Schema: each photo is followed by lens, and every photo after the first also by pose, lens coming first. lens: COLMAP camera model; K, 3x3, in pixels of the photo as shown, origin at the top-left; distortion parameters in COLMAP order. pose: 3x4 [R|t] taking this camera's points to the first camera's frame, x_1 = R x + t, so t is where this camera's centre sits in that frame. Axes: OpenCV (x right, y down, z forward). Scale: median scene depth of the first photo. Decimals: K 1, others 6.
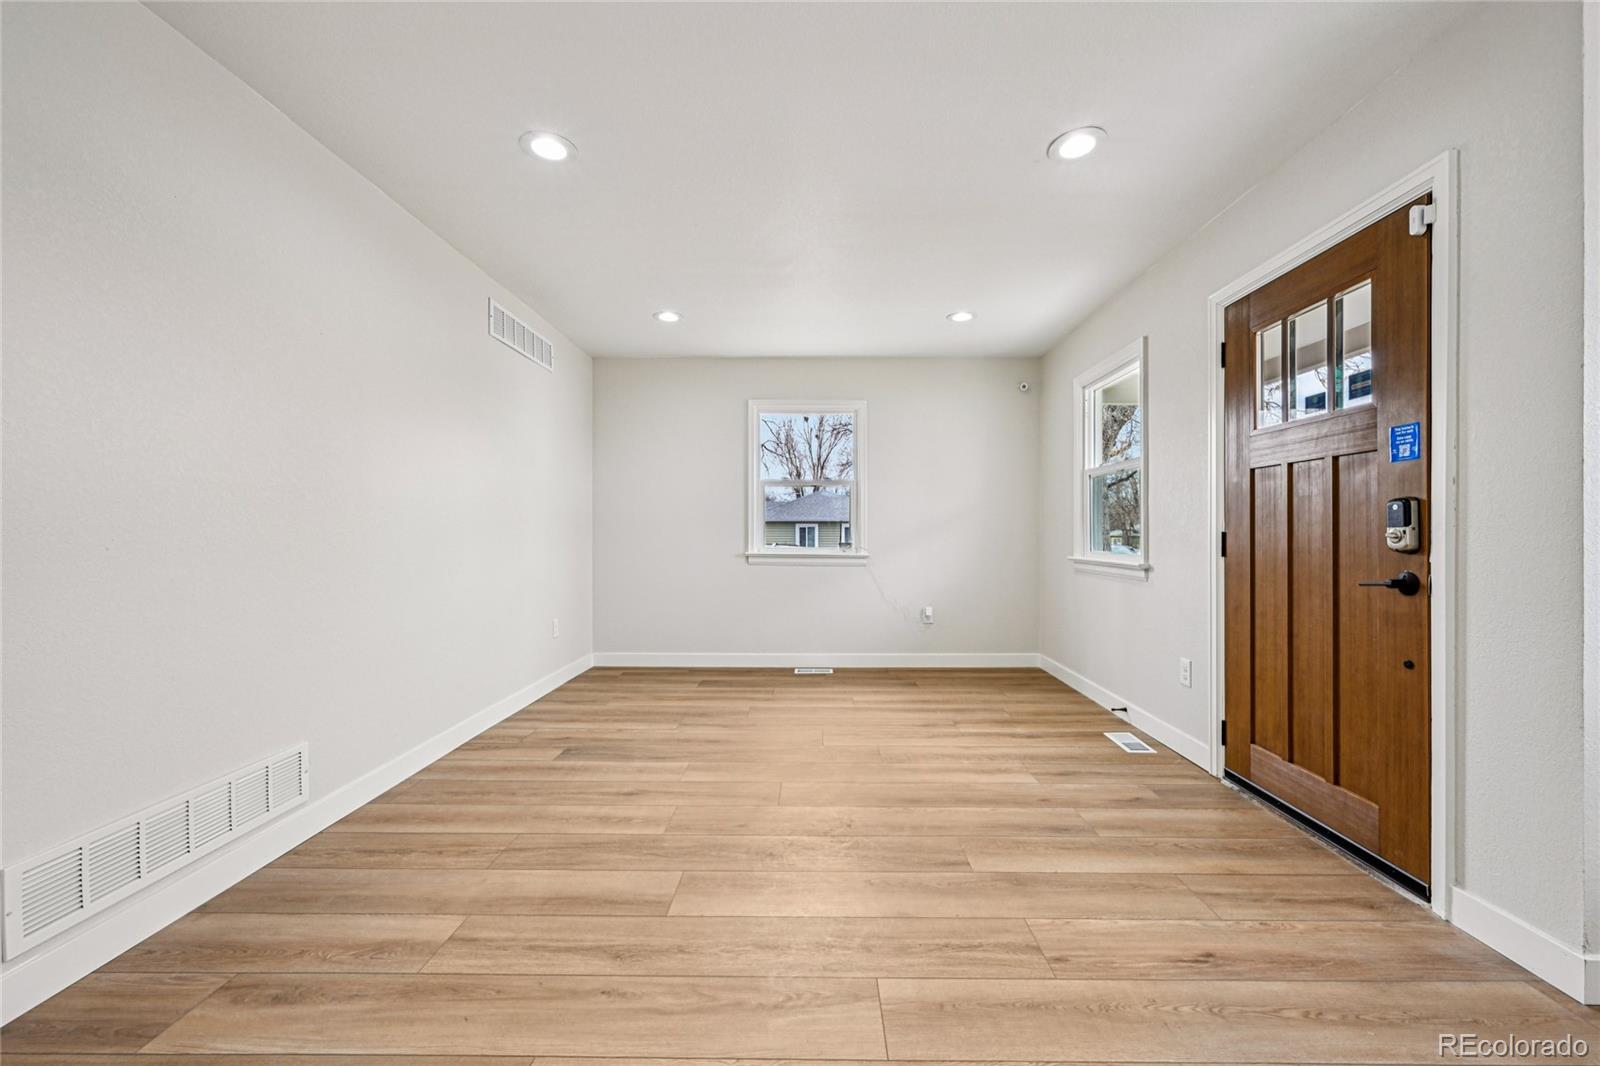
lens RADIAL K [[625.7, 0, 809.7], [0, 625.7, 536.2], [0, 0, 1]] dist [0.000284, 0.000064]
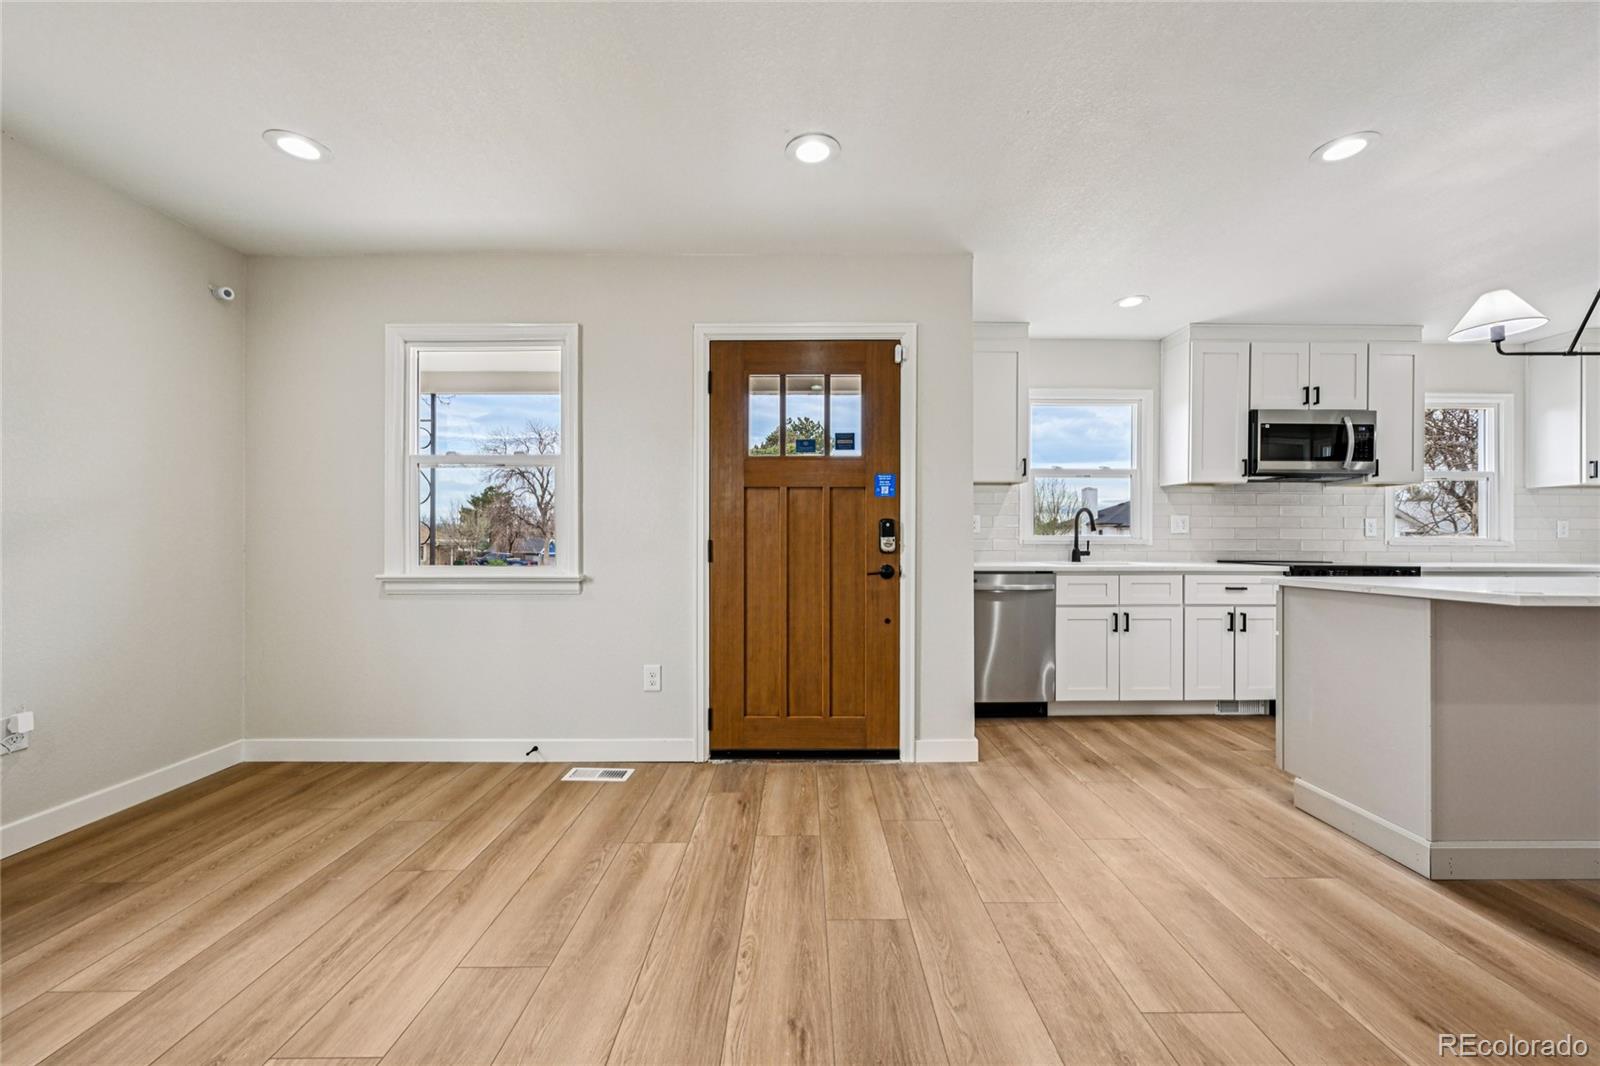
lens RADIAL K [[626.8, 0, 807.5], [0, 626.8, 540.5], [0, 0, 1]] dist [0.002053, 0.000032]
pose [[-0.018729, -0.002211, 0.999822, -0.453290], [0.005957, 0.999980, 0.002323, -0.007751], [-0.999807, 0.005999, -0.018715, 0.825249]]
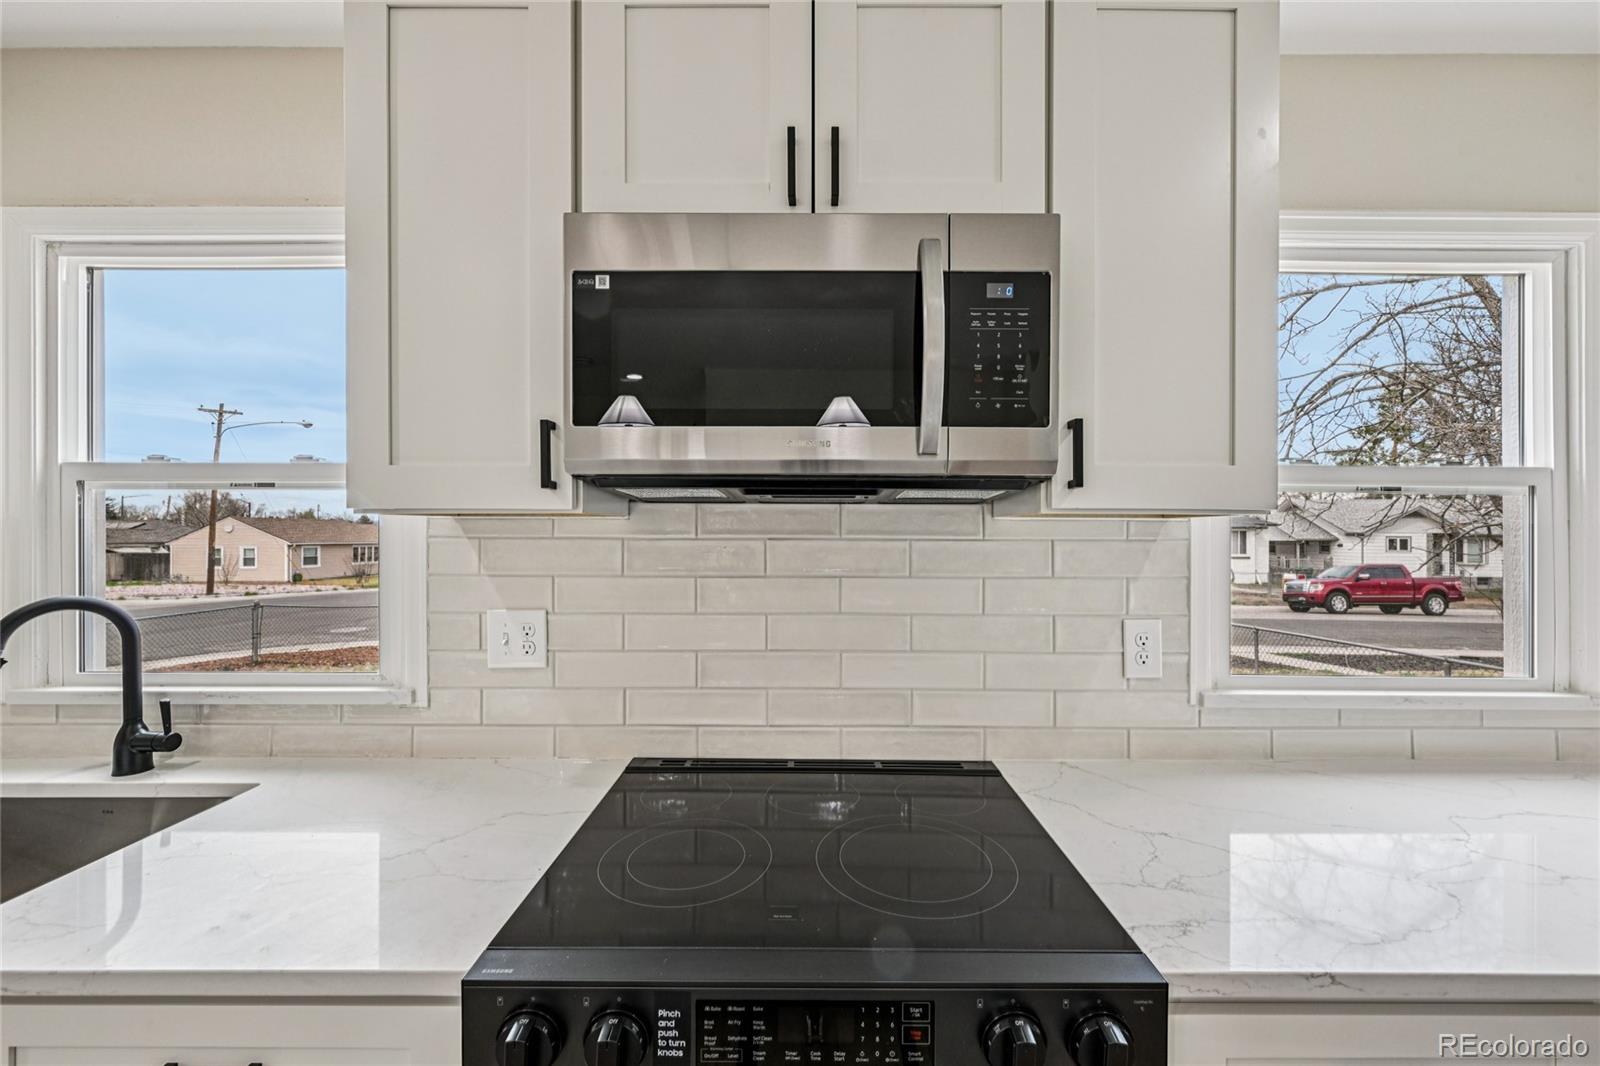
lens RADIAL K [[625.7, 0, 809.7], [0, 625.7, 536.2], [0, 0, 1]] dist [0.000284, 0.000064]
pose [[0.008676, -0.002188, 0.999960, 0.612890], [0.005623, 0.999982, 0.002140, -0.118847], [-0.999947, 0.005604, 0.008688, -0.368584]]
